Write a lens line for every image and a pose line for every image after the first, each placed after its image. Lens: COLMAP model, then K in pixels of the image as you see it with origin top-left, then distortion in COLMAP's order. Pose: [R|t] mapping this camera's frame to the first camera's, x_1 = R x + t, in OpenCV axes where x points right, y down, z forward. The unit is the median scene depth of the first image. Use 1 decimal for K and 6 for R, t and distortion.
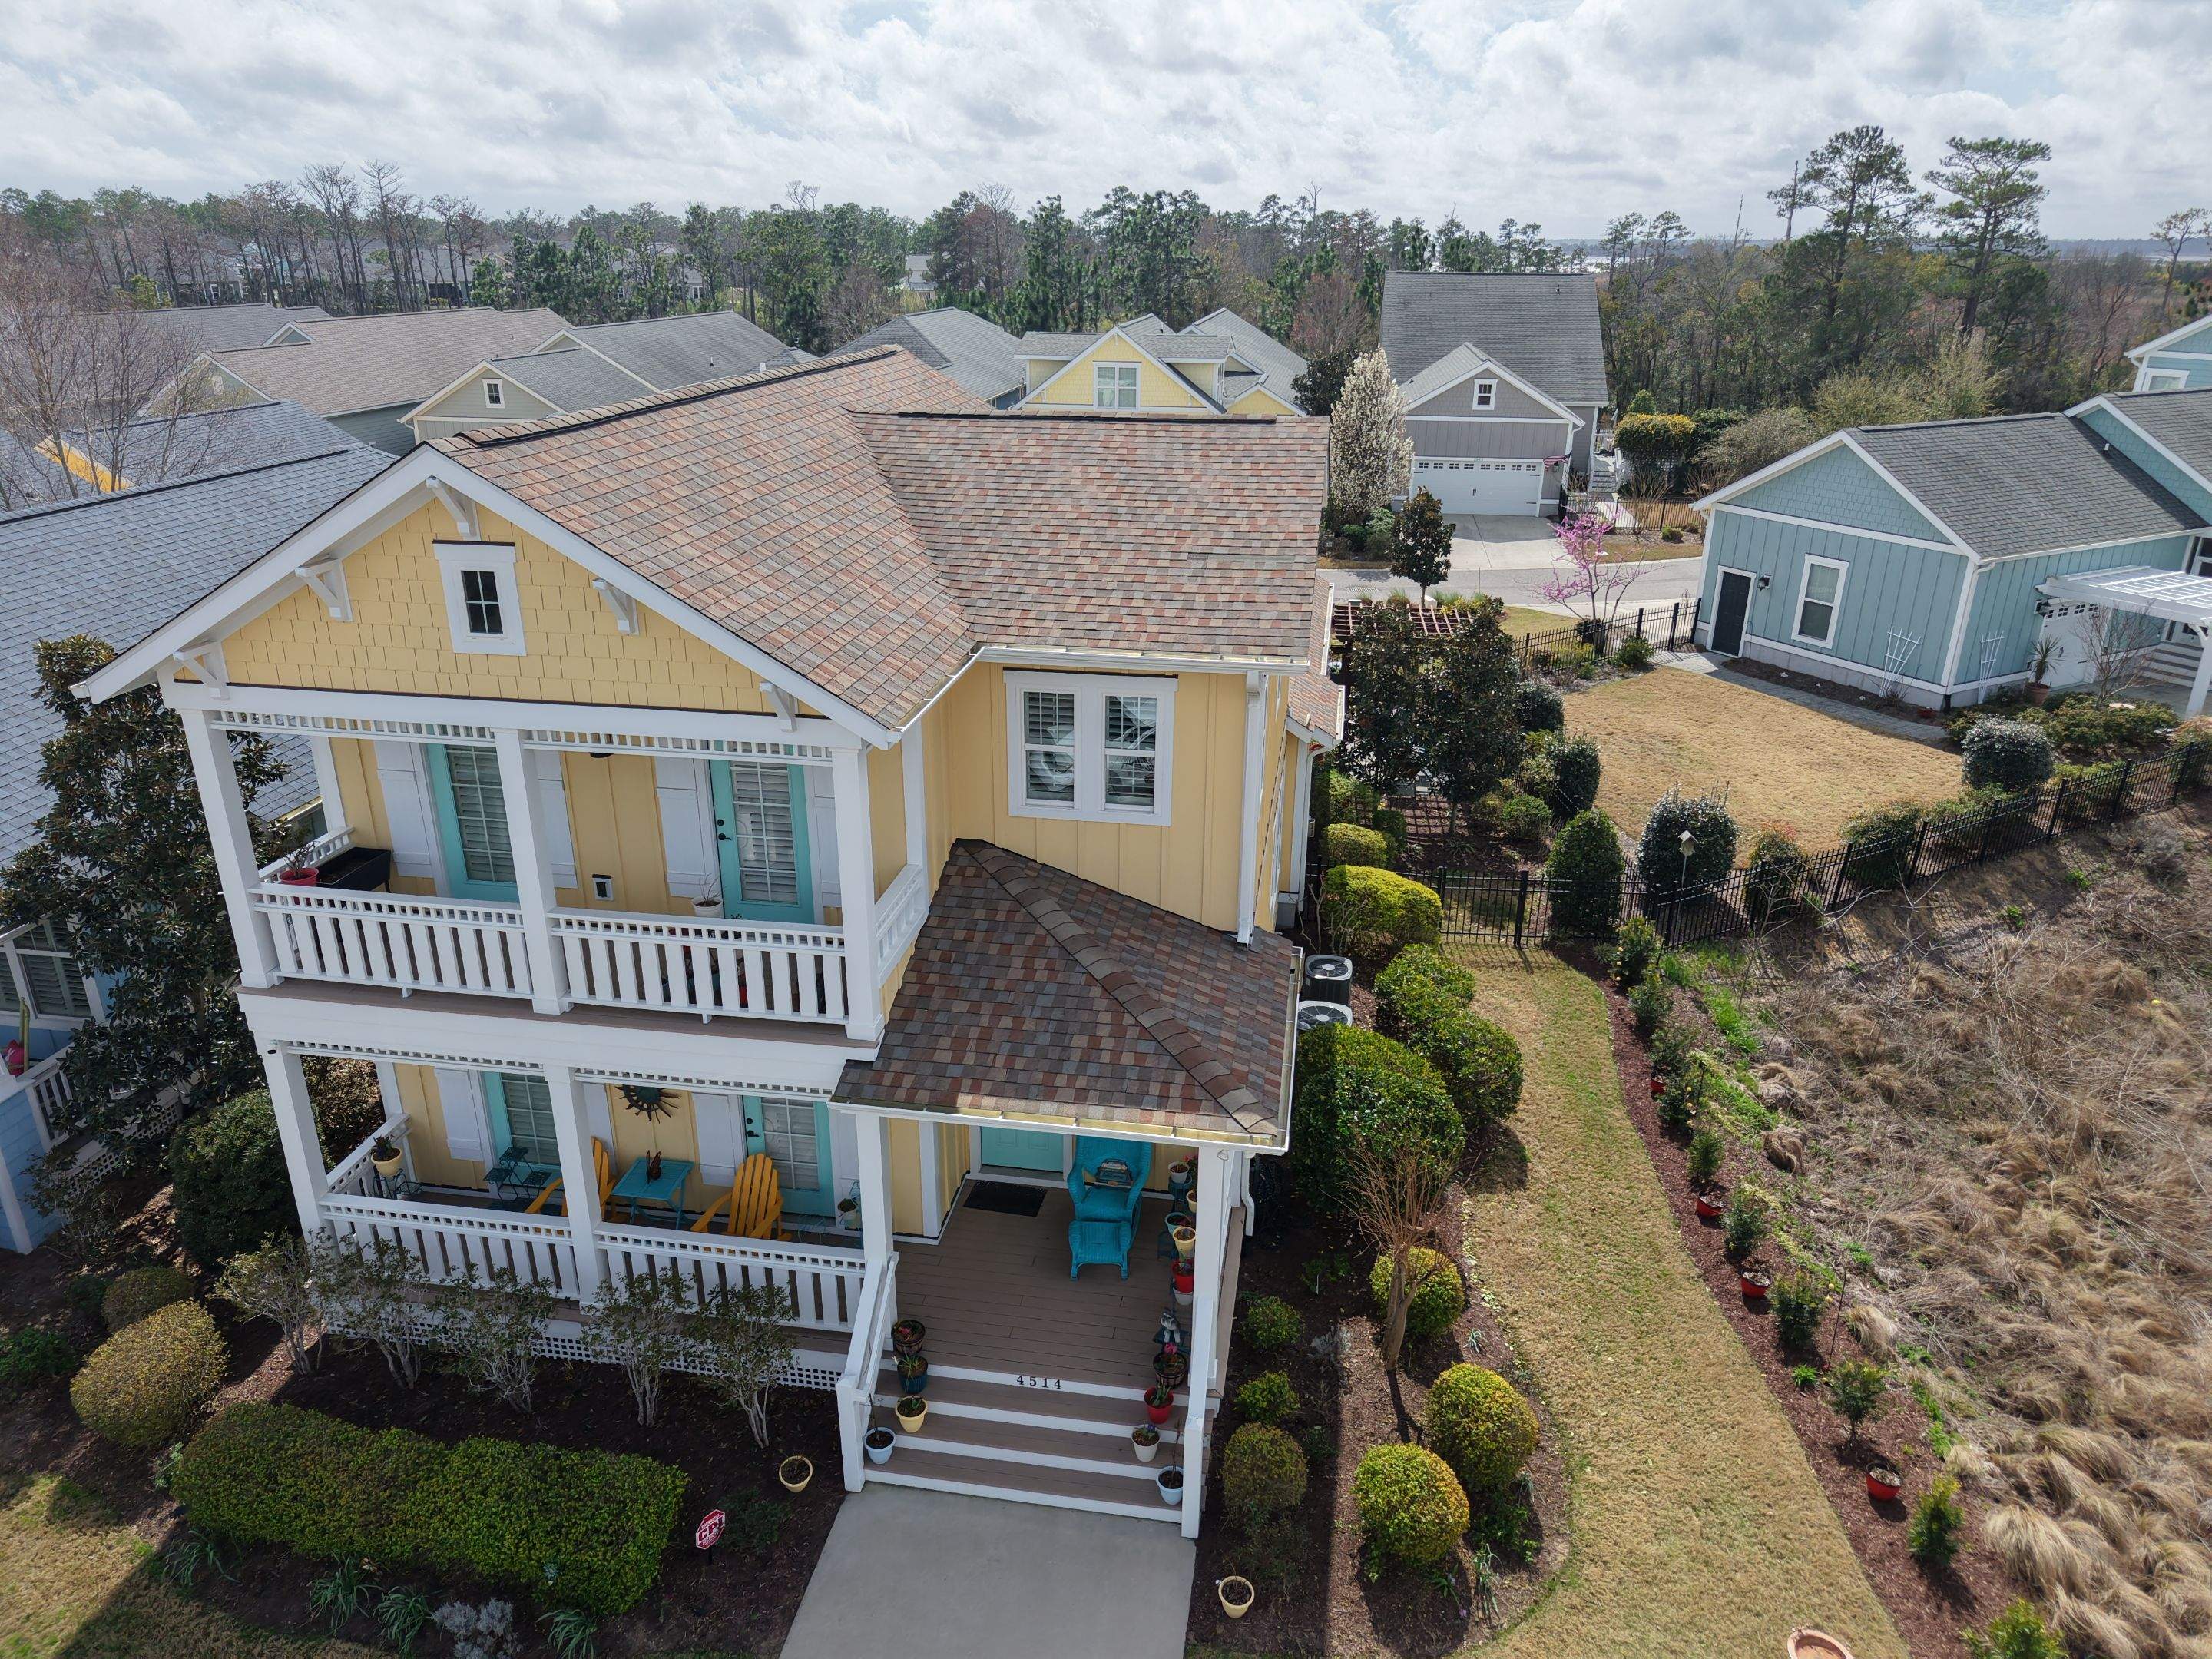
lens RADIAL K [[1474.4, 0, 1106.0], [0, 1474.4, 820.9], [0, 0, 1]] dist [0.048961, -0.036286]
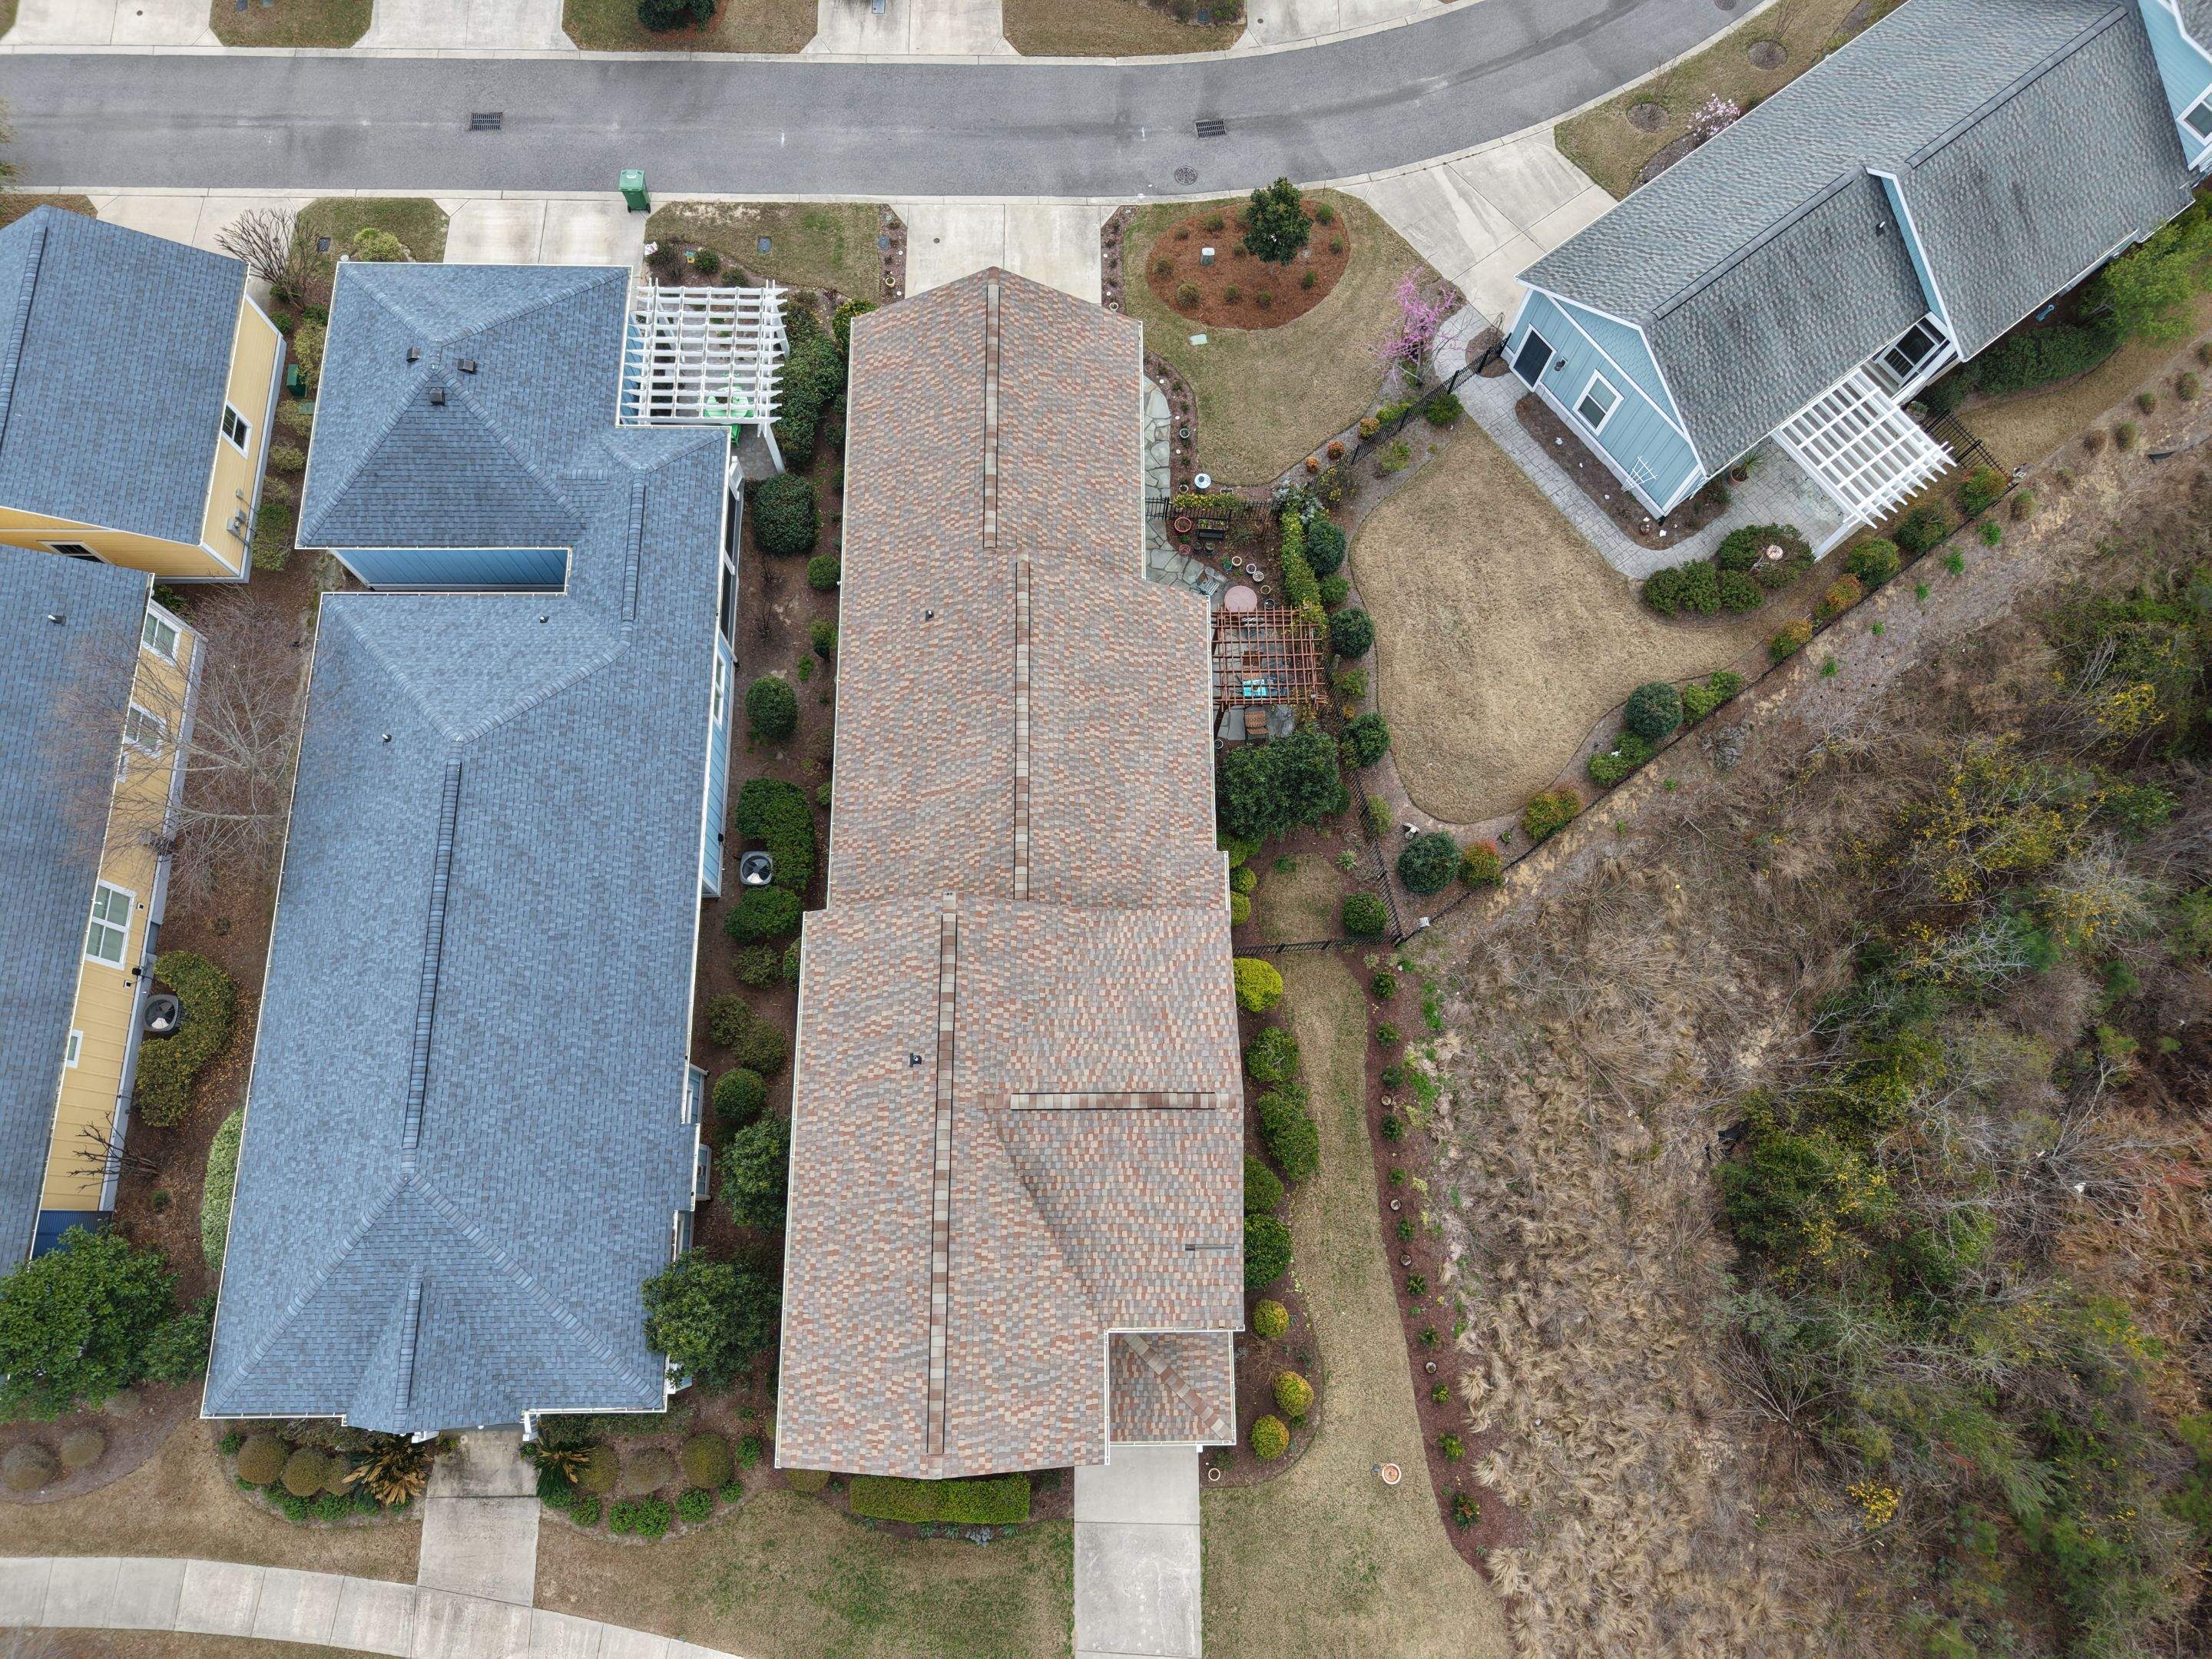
lens RADIAL K [[1474.4, 0, 1122.3], [0, 1474.4, 827.9], [0, 0, 1]] dist [0.048961, -0.036286]
pose [[0.985574, -0.153298, 0.071725, -0.086172], [0.037268, 0.609954, 0.791560, -2.017362], [-0.165094, -0.777467, 0.606868, 0.149339]]
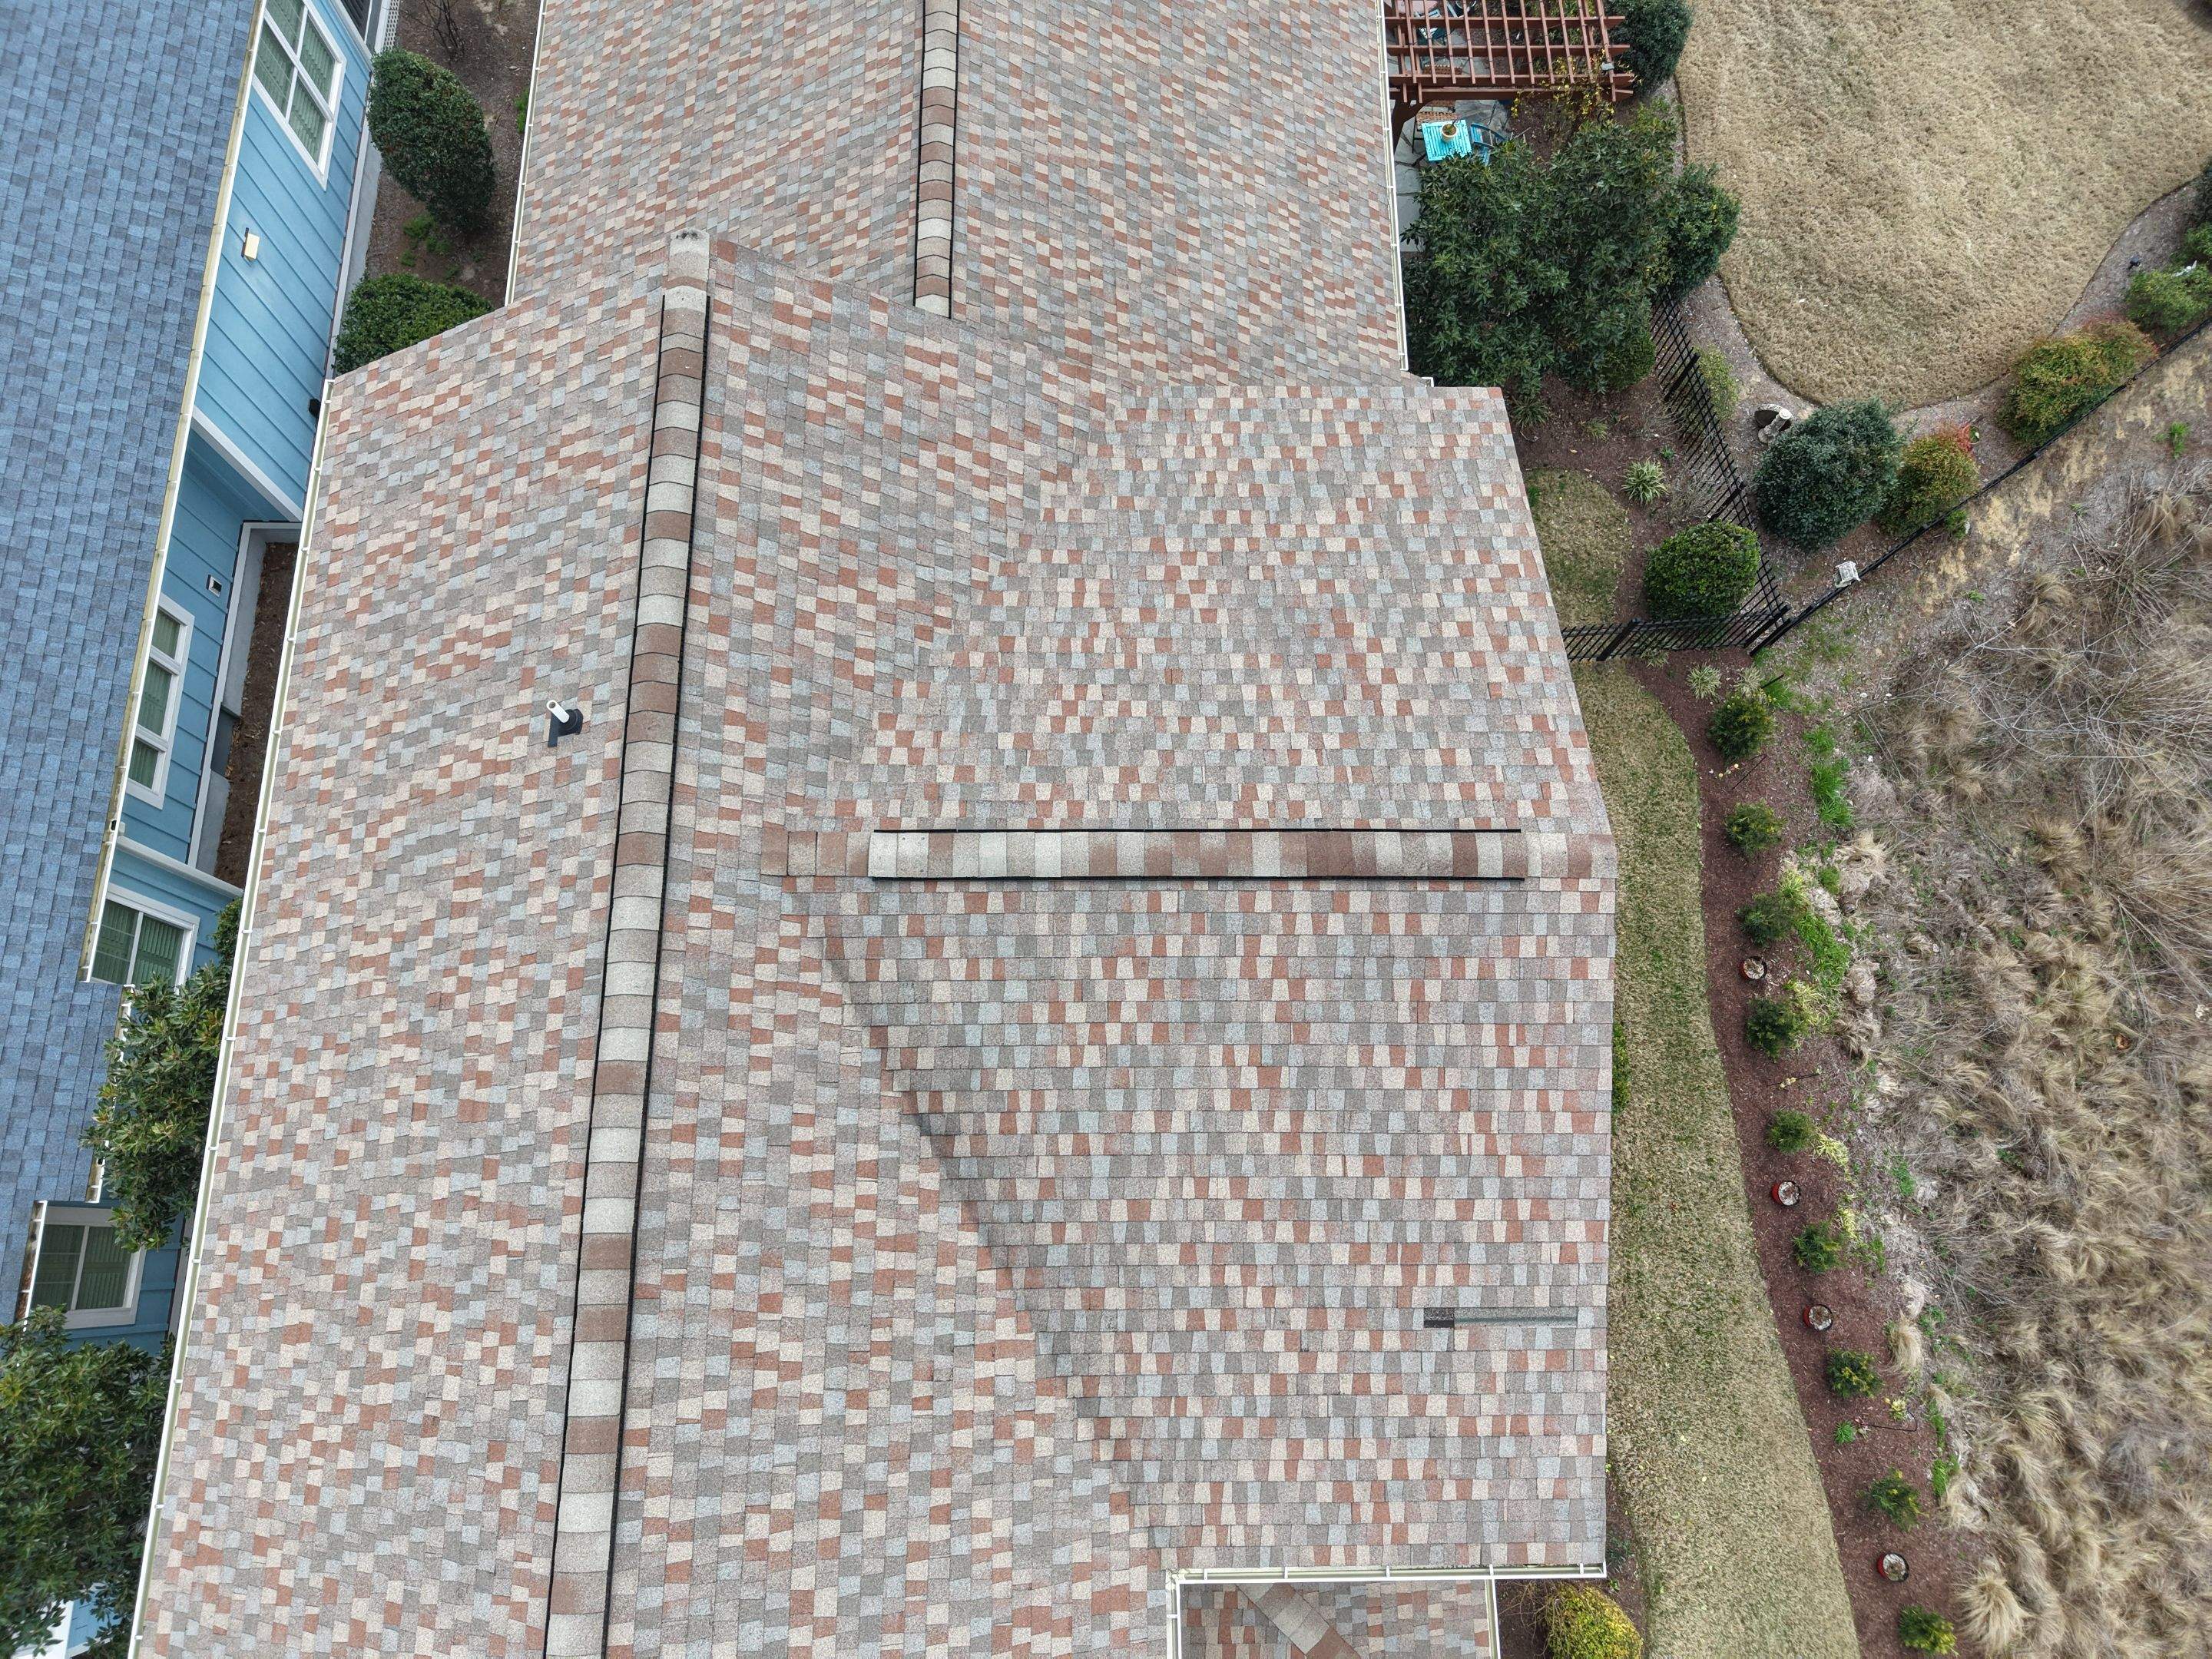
lens RADIAL K [[1474.4, 0, 1113.0], [0, 1474.4, 848.2], [0, 0, 1]] dist [0.048961, -0.036286]
pose [[0.986164, -0.152005, 0.066149, -0.088023], [0.038308, 0.597187, 0.801187, -0.767123], [-0.161288, -0.787567, 0.594747, 0.689553]]
